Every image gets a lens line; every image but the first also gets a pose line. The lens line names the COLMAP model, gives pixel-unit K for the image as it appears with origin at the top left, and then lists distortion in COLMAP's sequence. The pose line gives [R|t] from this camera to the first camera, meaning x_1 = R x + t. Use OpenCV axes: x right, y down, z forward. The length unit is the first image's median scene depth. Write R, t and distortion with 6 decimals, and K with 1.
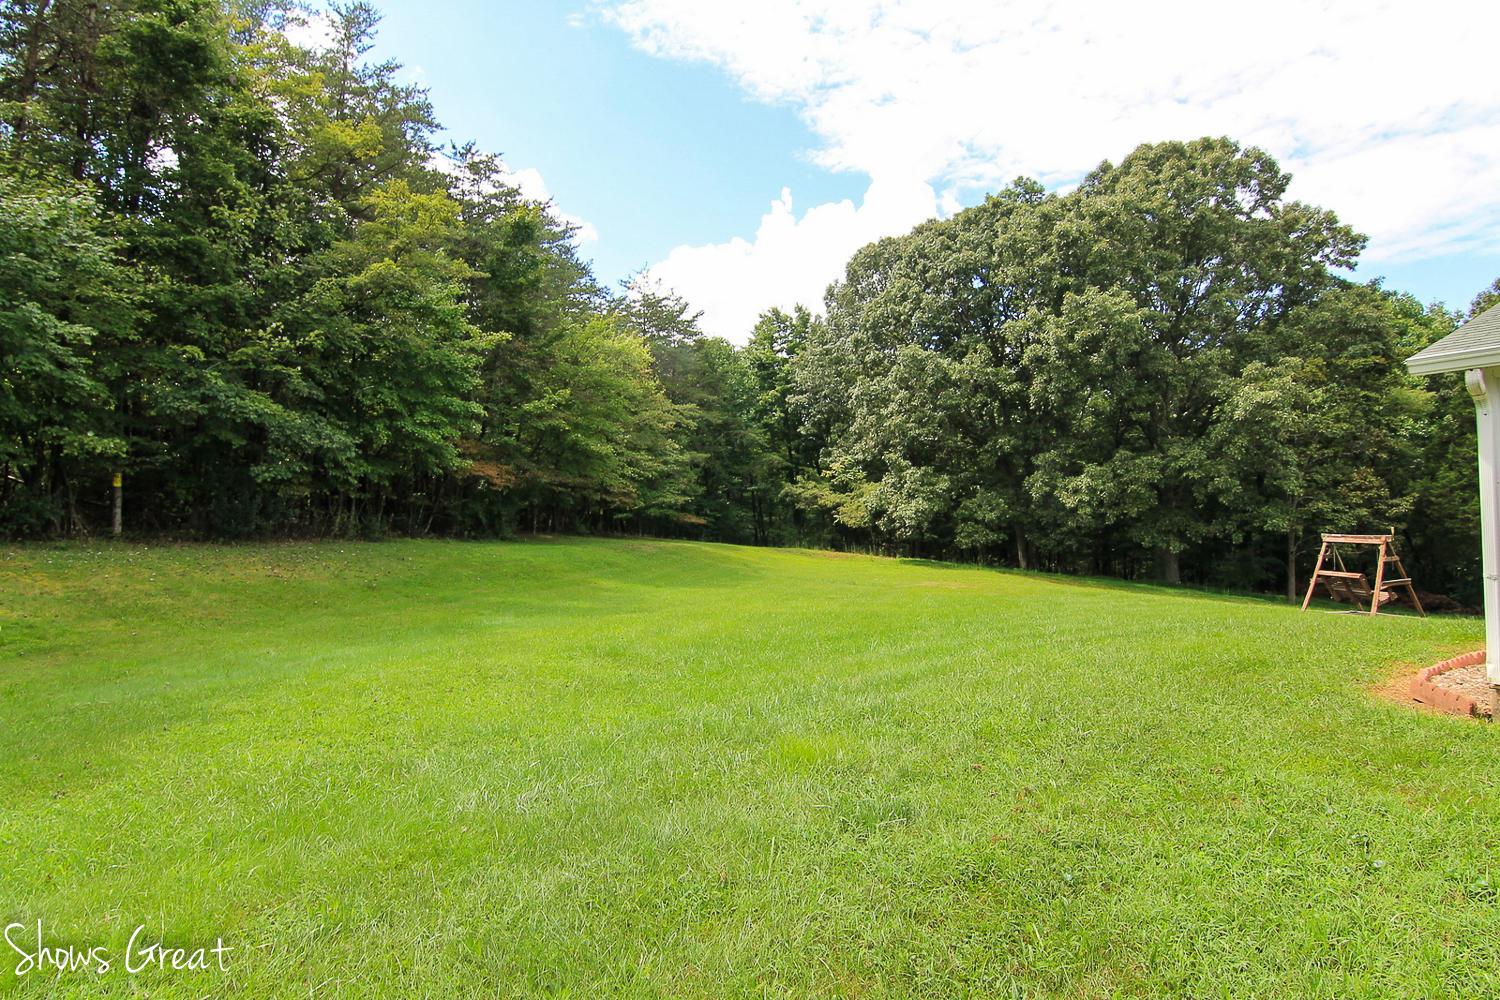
lens RADIAL K [[770.0, 0, 756.9], [0, 770.0, 495.3], [0, 0, 1]] dist [-0.003224, -0.010731]
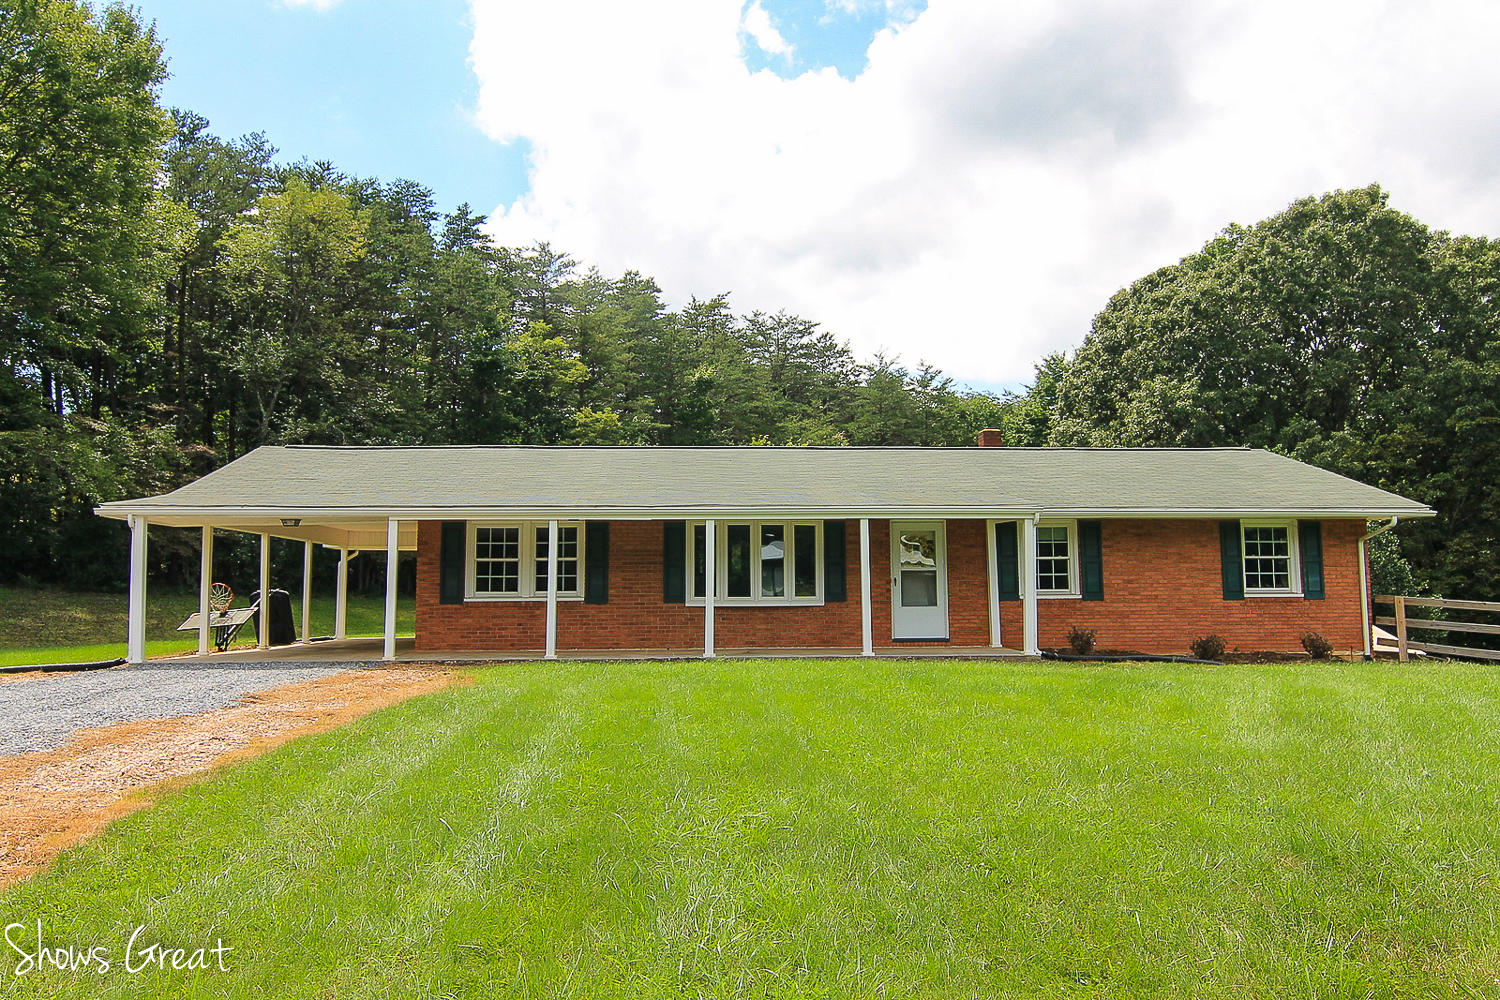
lens RADIAL K [[1091.7, 0, 750.7], [0, 1091.7, 500.3], [0, 0, 1]] dist [-0.001601, -0.008685]
pose [[0.878824, -0.039837, -0.475481, 0.495077], [0.017280, 0.998512, -0.051719, -0.014959], [0.476834, 0.037236, 0.878205, -0.491693]]
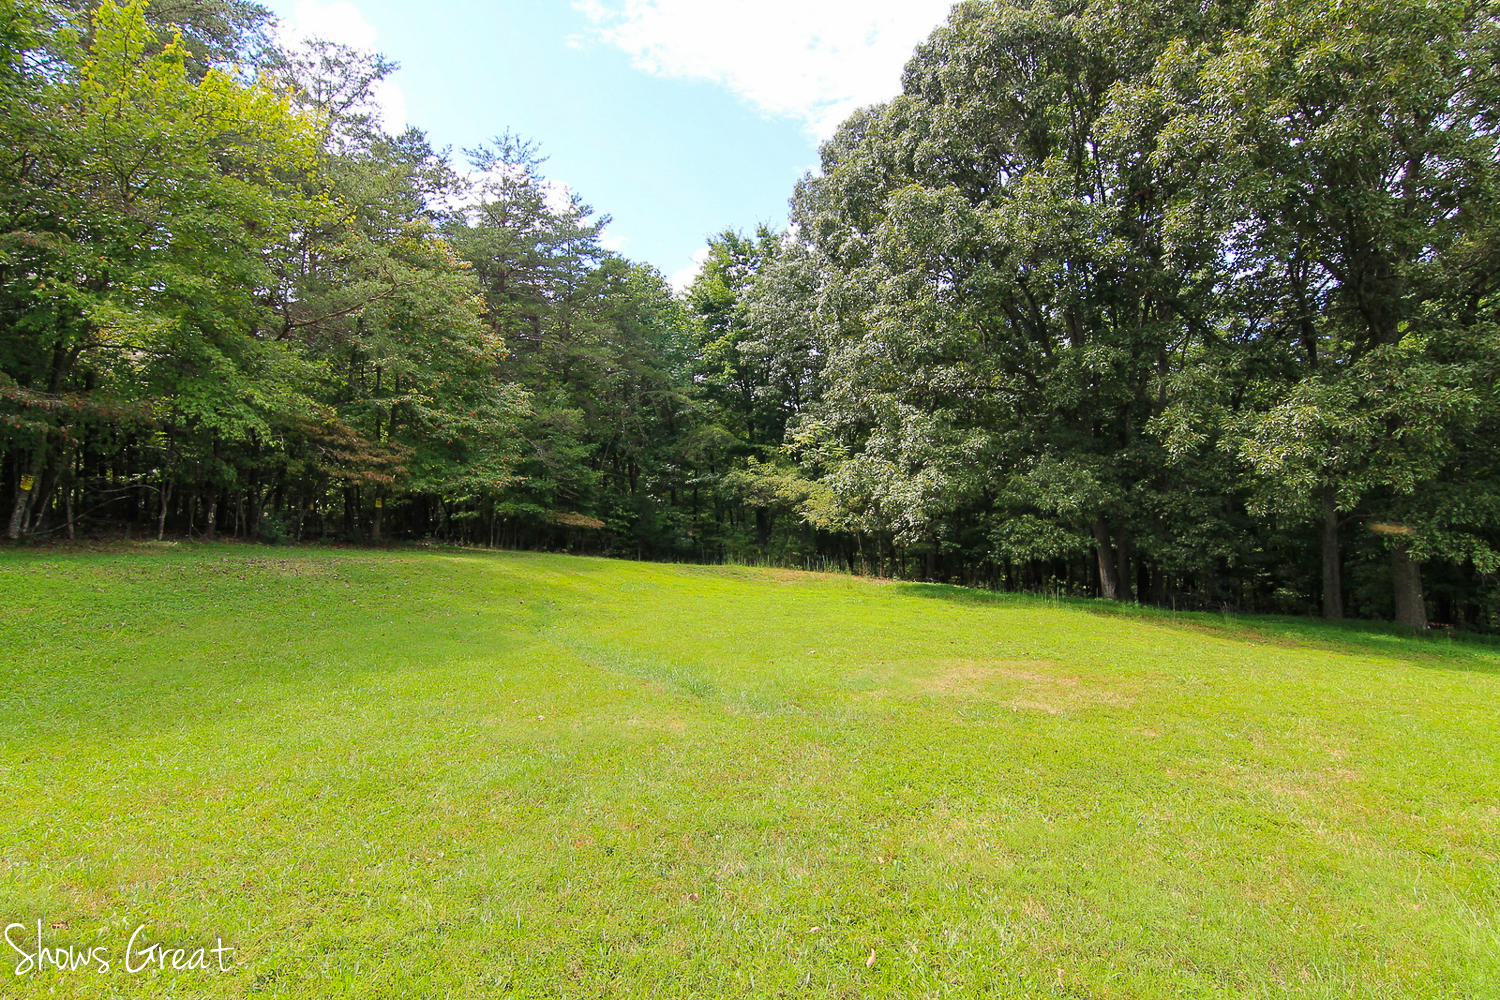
lens RADIAL K [[770.0, 0, 756.9], [0, 770.0, 495.3], [0, 0, 1]] dist [-0.003224, -0.010731]
pose [[0.999795, -0.006210, -0.019280, 0.095686], [0.005809, 0.999767, -0.020811, 0.029935], [0.019405, 0.020695, 0.999597, 0.442065]]
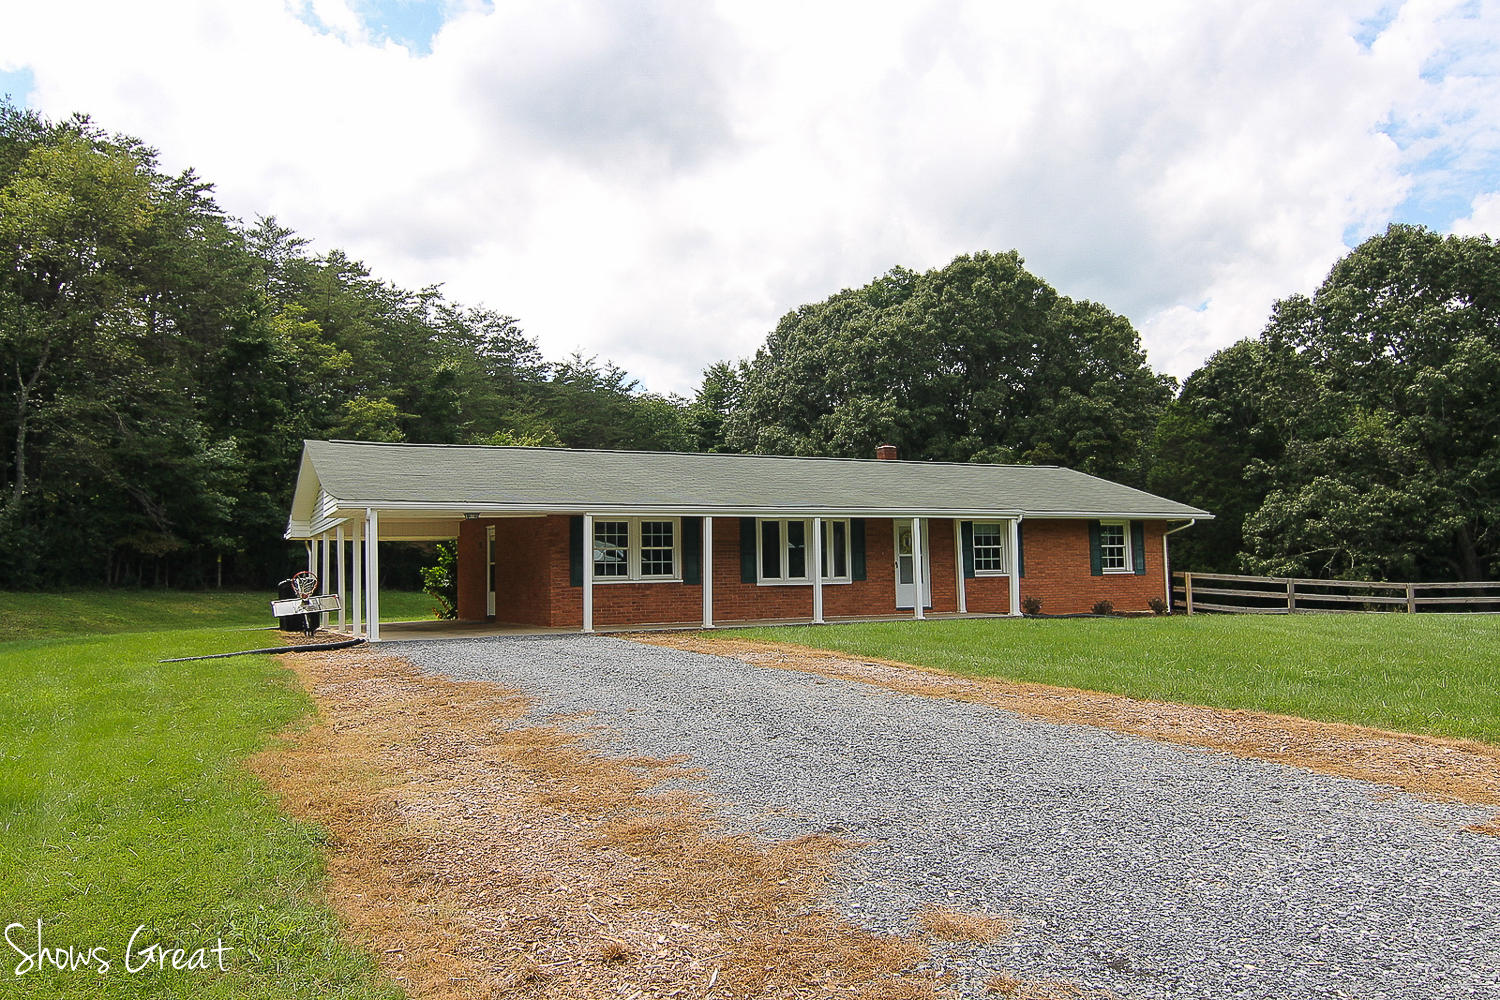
lens RADIAL K [[1091.7, 0, 750.7], [0, 1091.7, 500.3], [0, 0, 1]] dist [-0.001601, -0.008685]
pose [[0.994833, -0.020183, -0.099497, 0.314403], [0.016683, 0.999216, -0.035893, -0.018650], [0.100143, 0.034048, 0.994390, -0.661794]]
